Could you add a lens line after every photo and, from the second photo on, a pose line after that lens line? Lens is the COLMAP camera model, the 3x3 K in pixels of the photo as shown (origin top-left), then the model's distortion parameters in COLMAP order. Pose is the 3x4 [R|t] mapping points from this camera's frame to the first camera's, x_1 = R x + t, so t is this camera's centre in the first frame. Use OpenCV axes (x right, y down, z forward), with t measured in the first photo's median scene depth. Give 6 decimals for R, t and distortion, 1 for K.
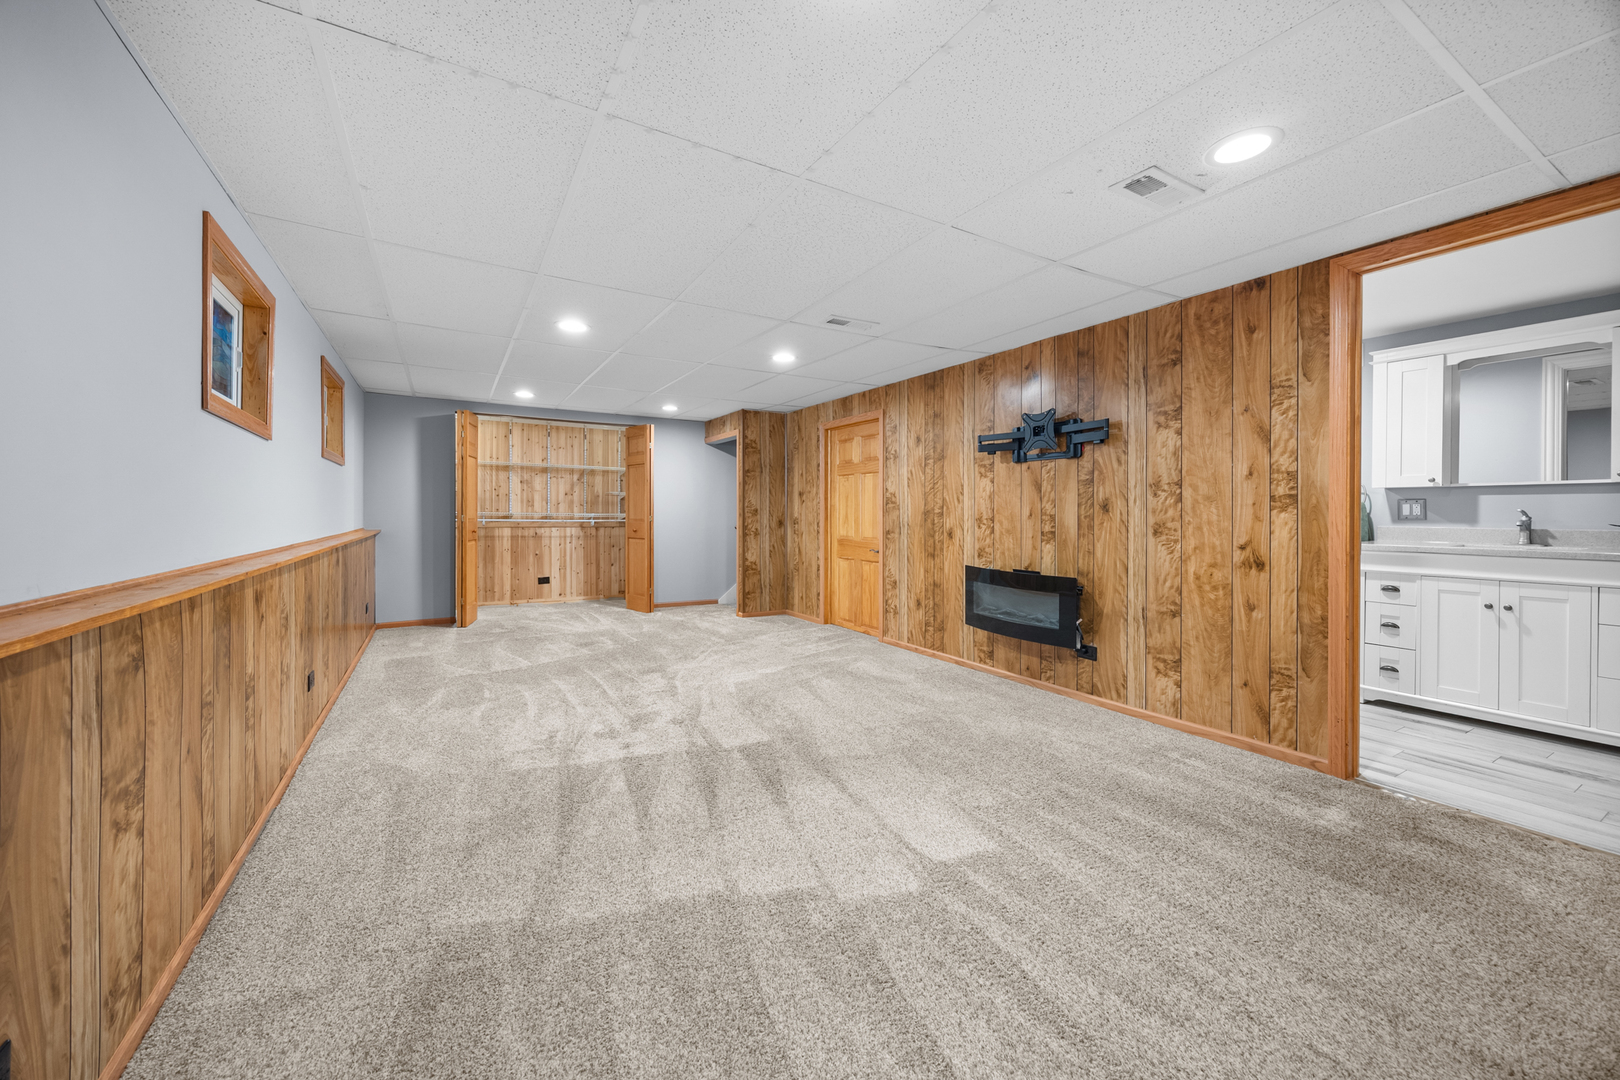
lens RADIAL K [[620.6, 0, 804.6], [0, 620.6, 524.1], [0, 0, 1]] dist [-0.007532, 0.001288]
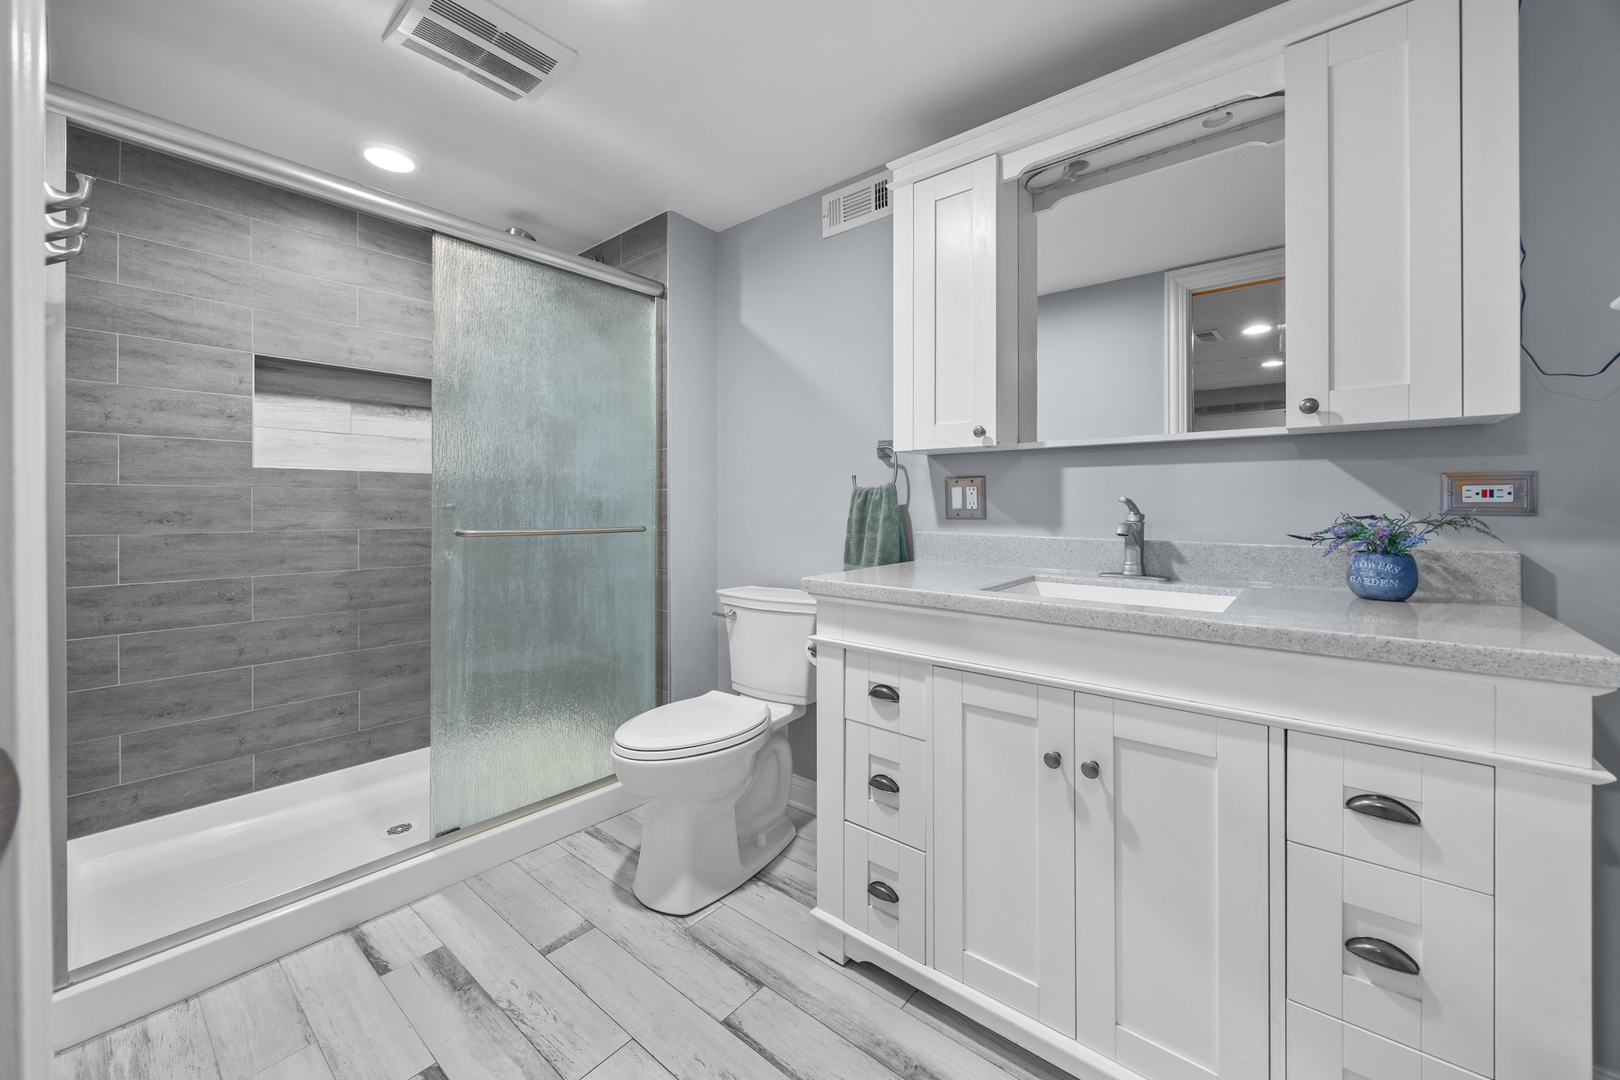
lens RADIAL K [[620.6, 0, 815.1], [0, 620.6, 509.6], [0, 0, 1]] dist [-0.007532, 0.001288]
pose [[0.937904, -0.002696, 0.346883, 0.762035], [0.005128, 0.999968, -0.006094, -0.012882], [-0.346856, 0.007495, 0.937888, 0.629448]]
